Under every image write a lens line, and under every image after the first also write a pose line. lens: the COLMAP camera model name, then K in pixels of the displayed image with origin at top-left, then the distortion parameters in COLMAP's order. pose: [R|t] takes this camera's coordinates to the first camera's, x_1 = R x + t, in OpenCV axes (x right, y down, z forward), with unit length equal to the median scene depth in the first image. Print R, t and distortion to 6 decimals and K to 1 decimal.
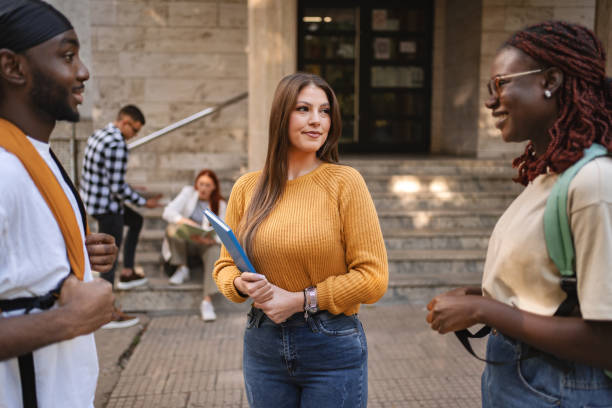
lens RADIAL K [[632.6, 0, 306.2], [0, 632.6, 200.4], [0, 0, 1]] dist [-0.000746, 0.027758]
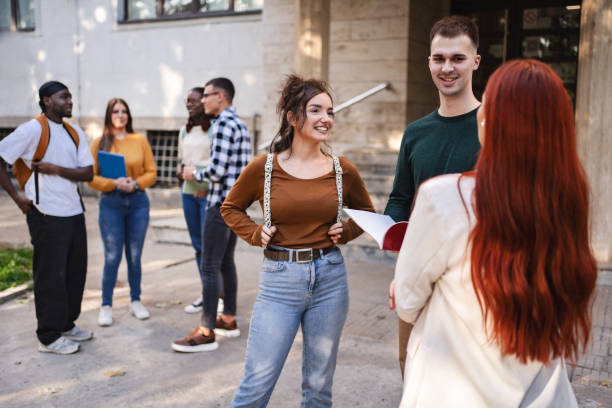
lens RADIAL K [[665.4, 0, 306.0], [0, 665.4, 204.0], [0, 0, 1]] dist [0.001106, 0.027104]
pose [[0.855033, 0.067033, -0.514223, 0.474716], [-0.063714, 0.997677, 0.024114, 0.017859], [0.514644, 0.012145, 0.857318, -0.150961]]
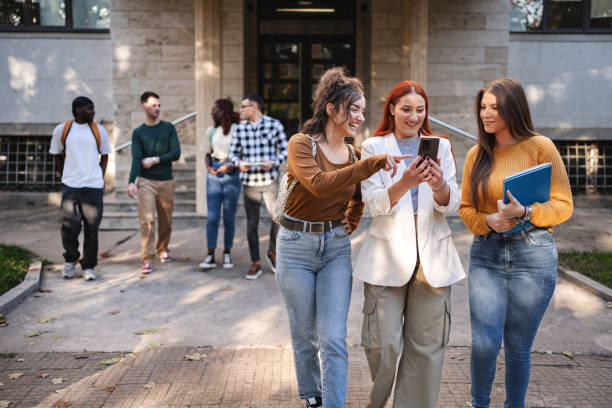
lens RADIAL K [[647.7, 0, 306.0], [0, 647.7, 204.0], [0, 0, 1]] dist [-0.002550, 0.022851]
pose [[0.998083, 0.007679, -0.061412, 0.227144], [-0.007937, 0.999961, -0.003956, 0.073113], [0.061379, 0.004436, 0.998105, -0.538208]]
